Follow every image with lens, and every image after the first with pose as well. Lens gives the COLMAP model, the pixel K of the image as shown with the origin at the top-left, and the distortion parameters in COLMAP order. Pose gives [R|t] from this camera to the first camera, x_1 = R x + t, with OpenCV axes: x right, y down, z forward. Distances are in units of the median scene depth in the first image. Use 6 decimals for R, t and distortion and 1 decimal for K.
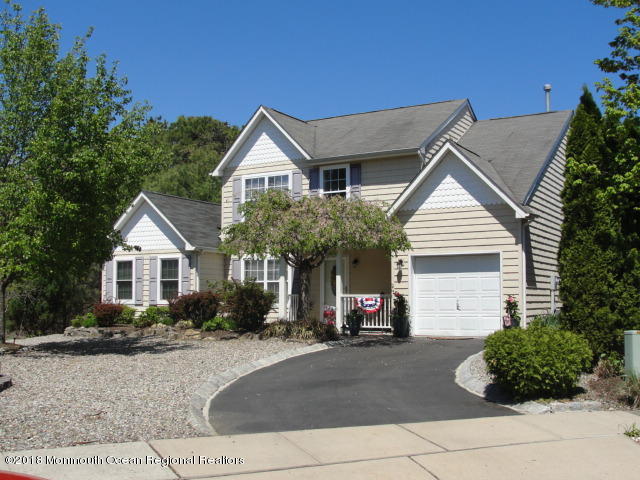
lens RADIAL K [[728.4, 0, 320.0], [0, 728.4, 240.0], [0, 0, 1]] dist [-0.205584, 0.242574]
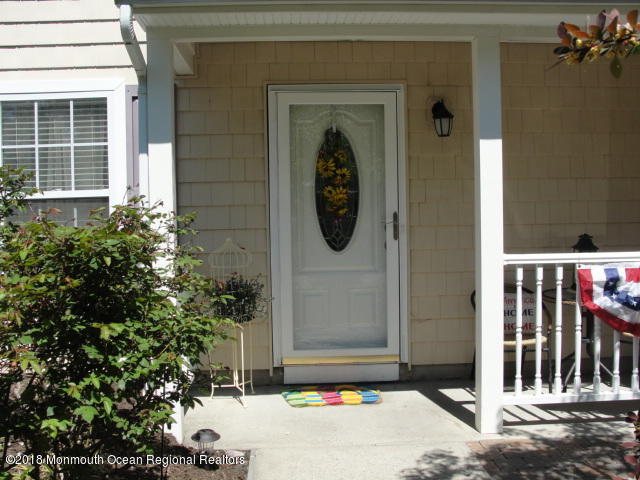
lens RADIAL K [[728.4, 0, 320.0], [0, 728.4, 240.0], [0, 0, 1]] dist [-0.205584, 0.242574]
pose [[0.838106, -0.037694, 0.544204, -0.132813], [-0.024923, 0.993922, 0.107226, 0.052458], [-0.544938, -0.103430, 0.832072, 0.897761]]
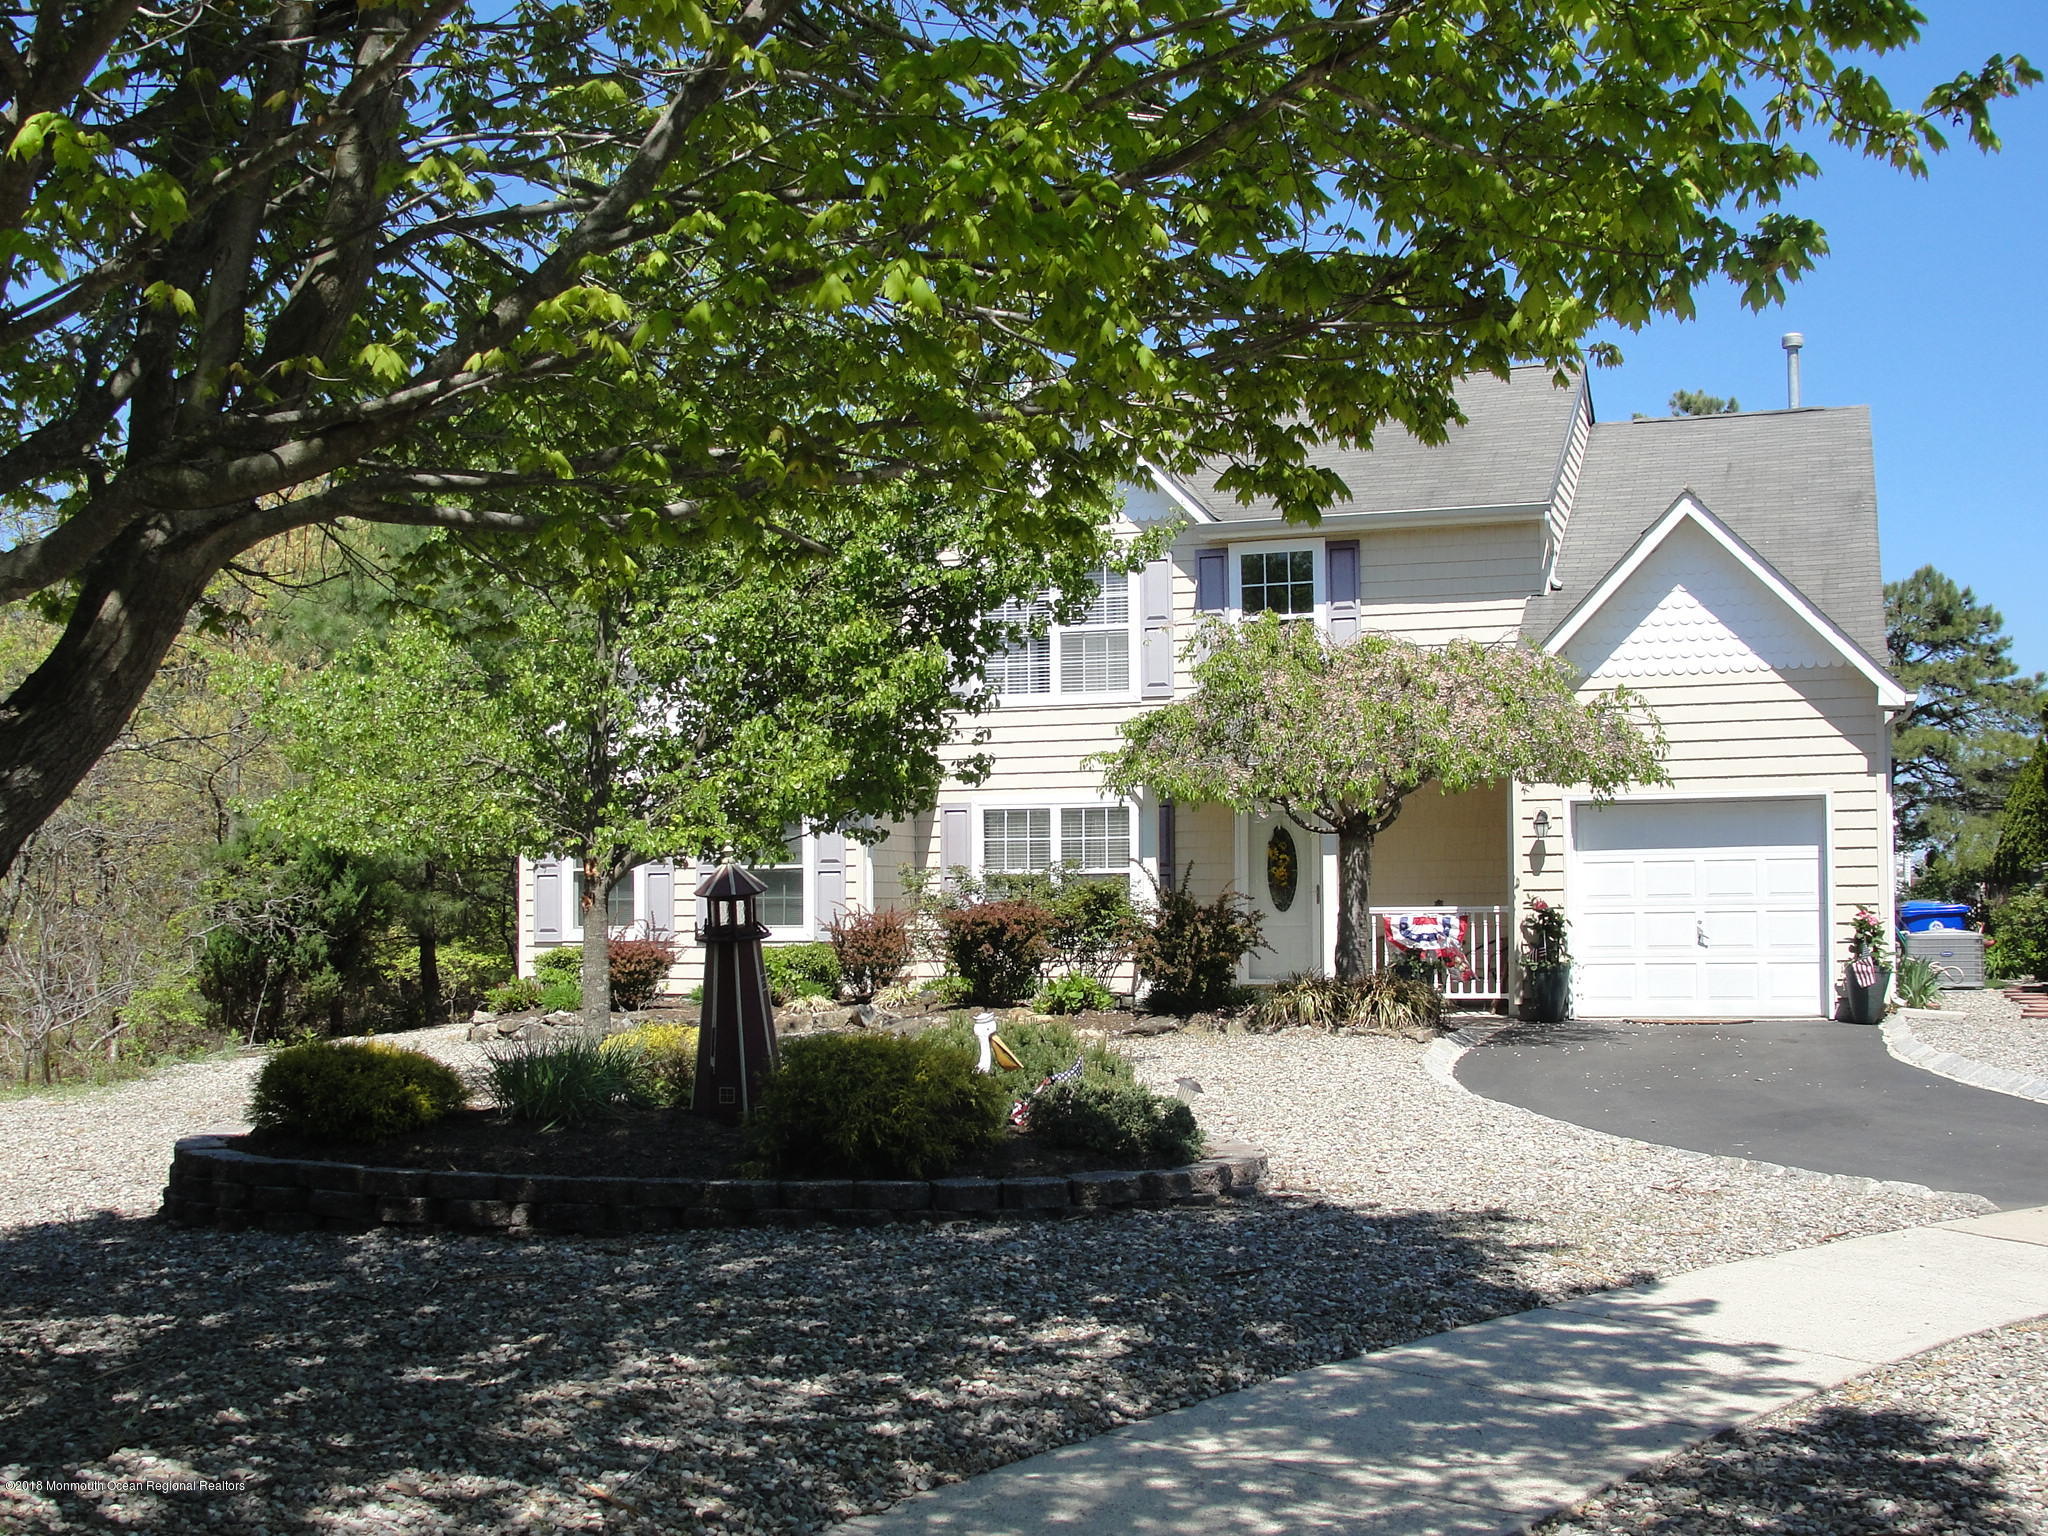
lens RADIAL K [[2330.9, 0, 1024.0], [0, 2330.9, 768.0], [0, 0, 1]] dist [-0.205584, 0.242574]
pose [[0.983203, 0.007781, 0.182349, -0.347733], [-0.010032, 0.999884, 0.011426, -0.005567], [-0.182239, -0.013064, 0.983167, -0.098836]]
